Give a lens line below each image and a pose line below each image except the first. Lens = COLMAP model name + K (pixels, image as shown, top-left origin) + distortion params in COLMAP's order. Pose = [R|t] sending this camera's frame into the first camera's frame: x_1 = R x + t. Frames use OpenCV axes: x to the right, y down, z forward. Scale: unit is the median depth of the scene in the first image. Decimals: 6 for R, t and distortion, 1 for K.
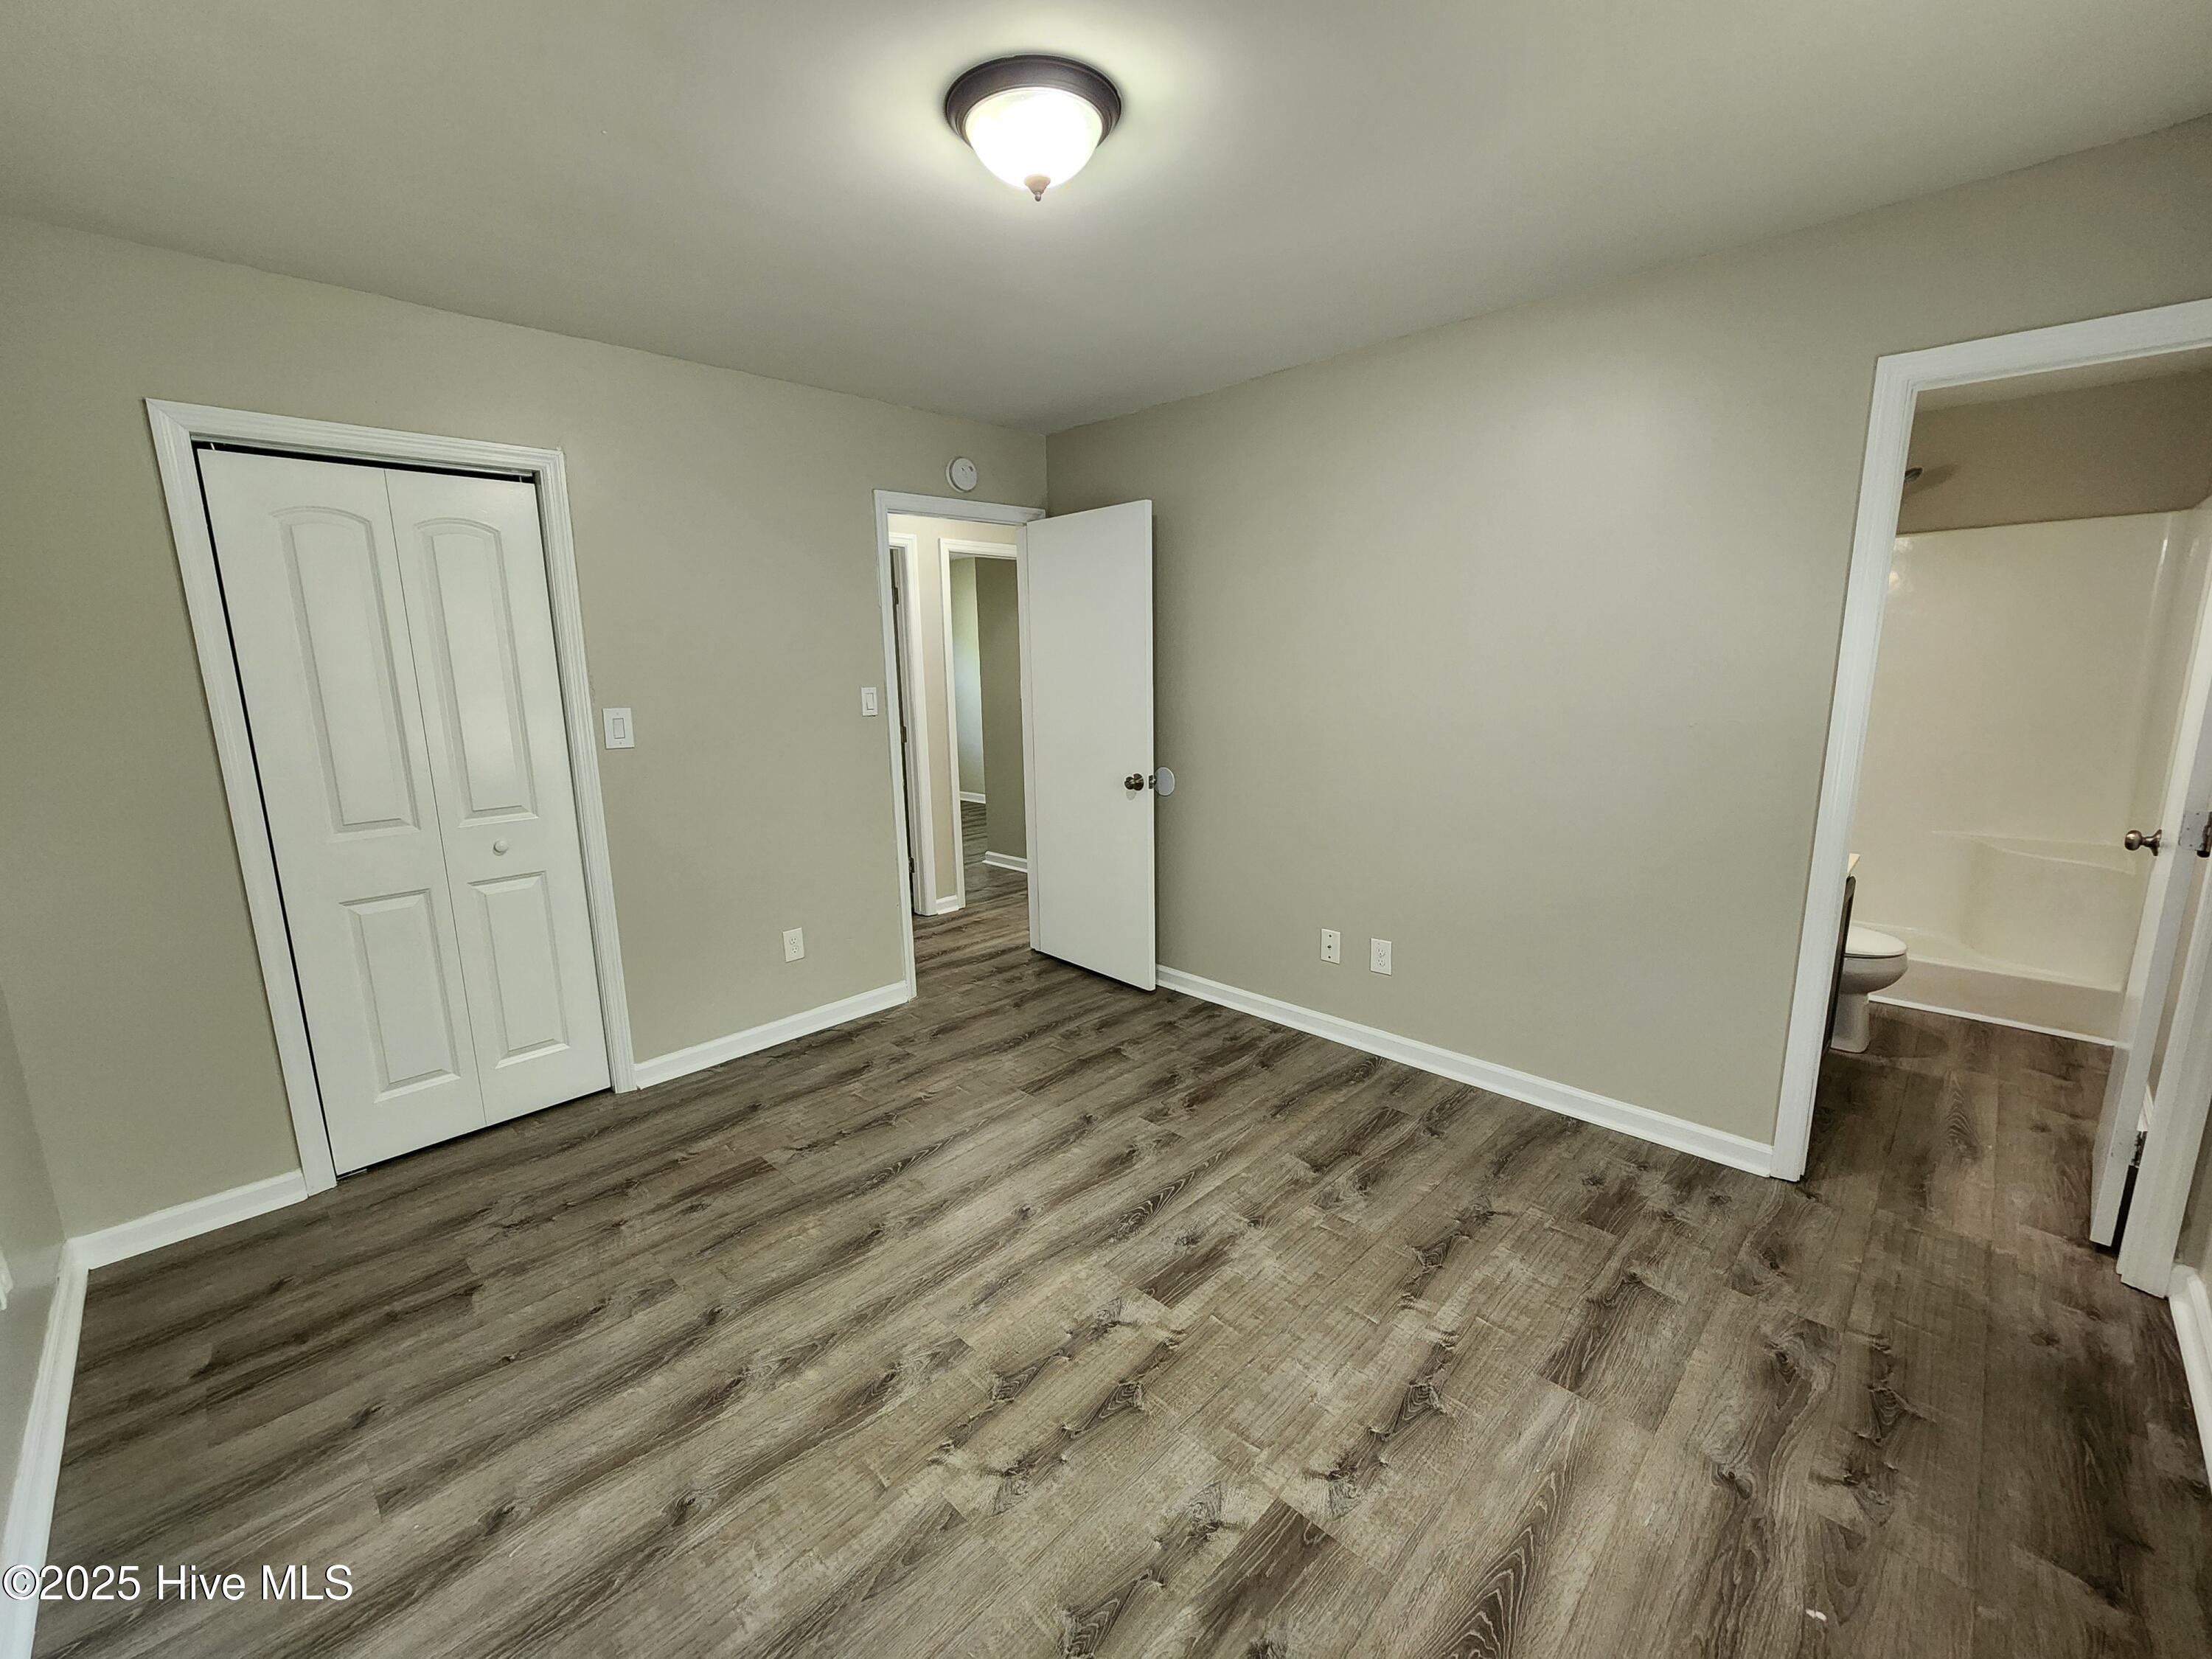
lens RADIAL K [[956.2, 0, 1106.0], [0, 956.2, 829.5], [0, 0, 1]] dist [0.003106, 0.000286]
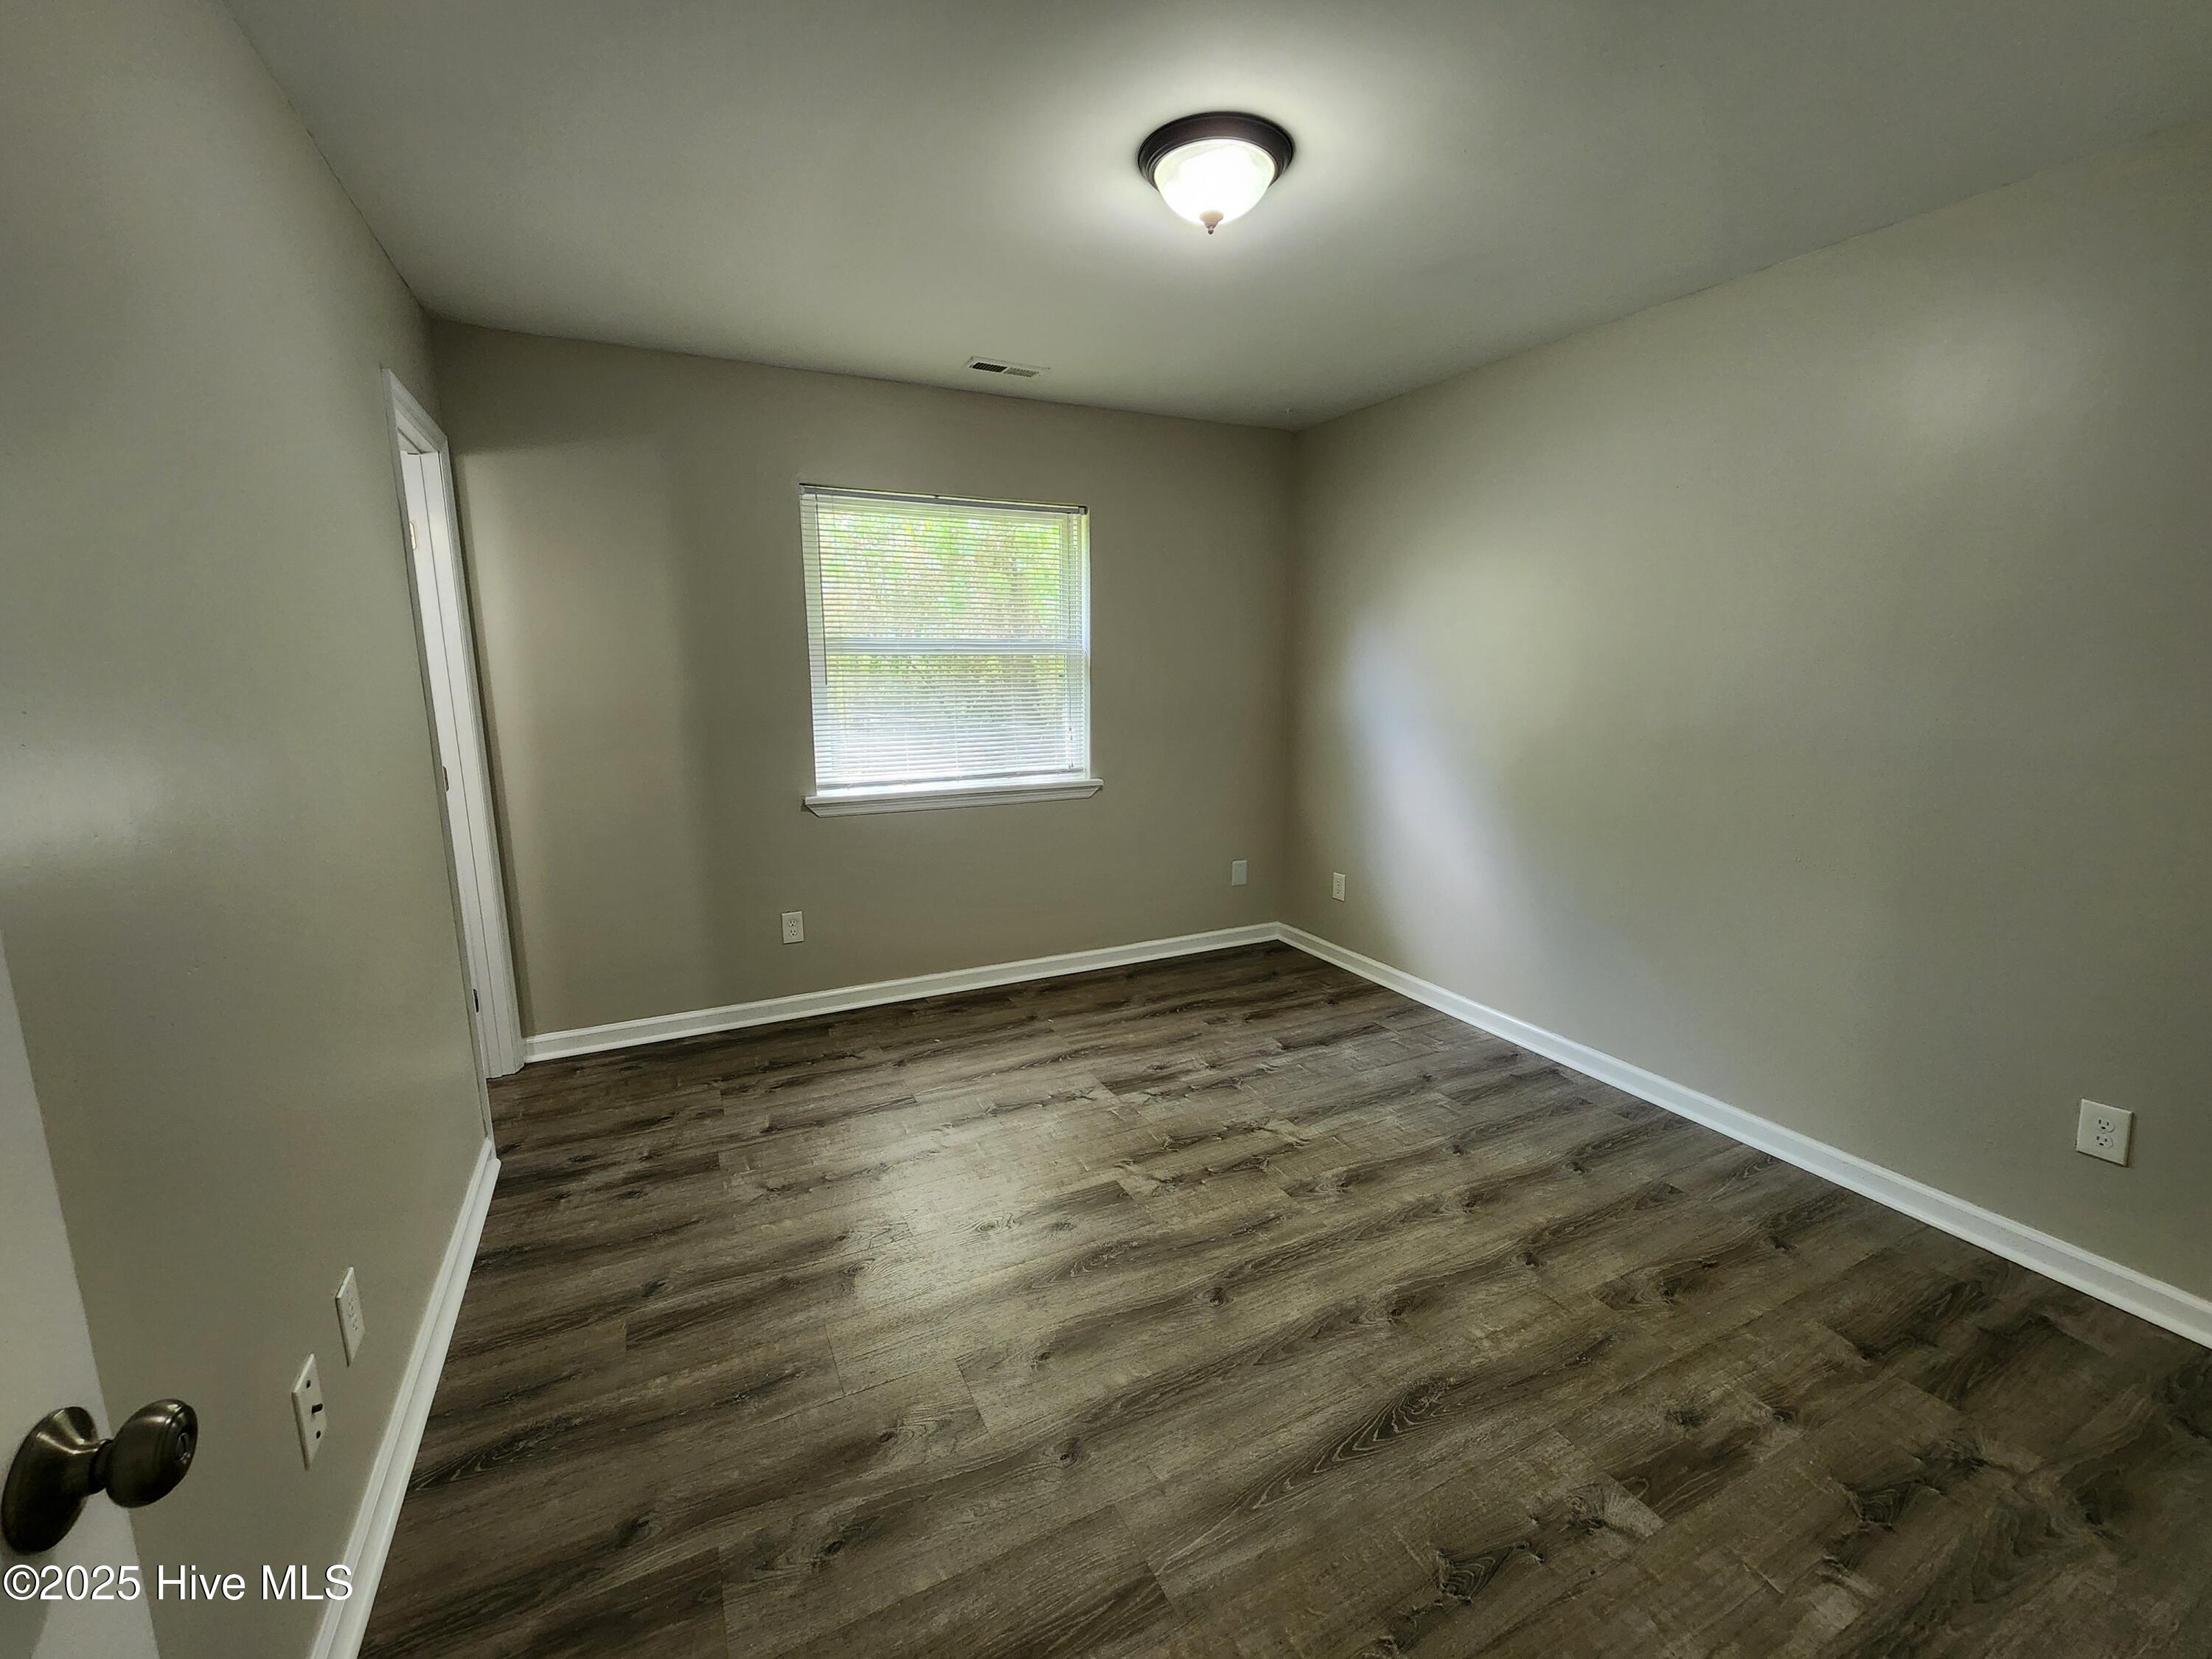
lens RADIAL K [[912.5, 0, 1096.2], [0, 912.5, 831.3], [0, 0, 1]] dist [0.001109, -0.000076]
pose [[-0.943536, -0.038426, 0.329034, -0.263803], [0.080763, 0.936597, 0.340975, -0.300089], [-0.321275, 0.348296, -0.880609, 1.810420]]
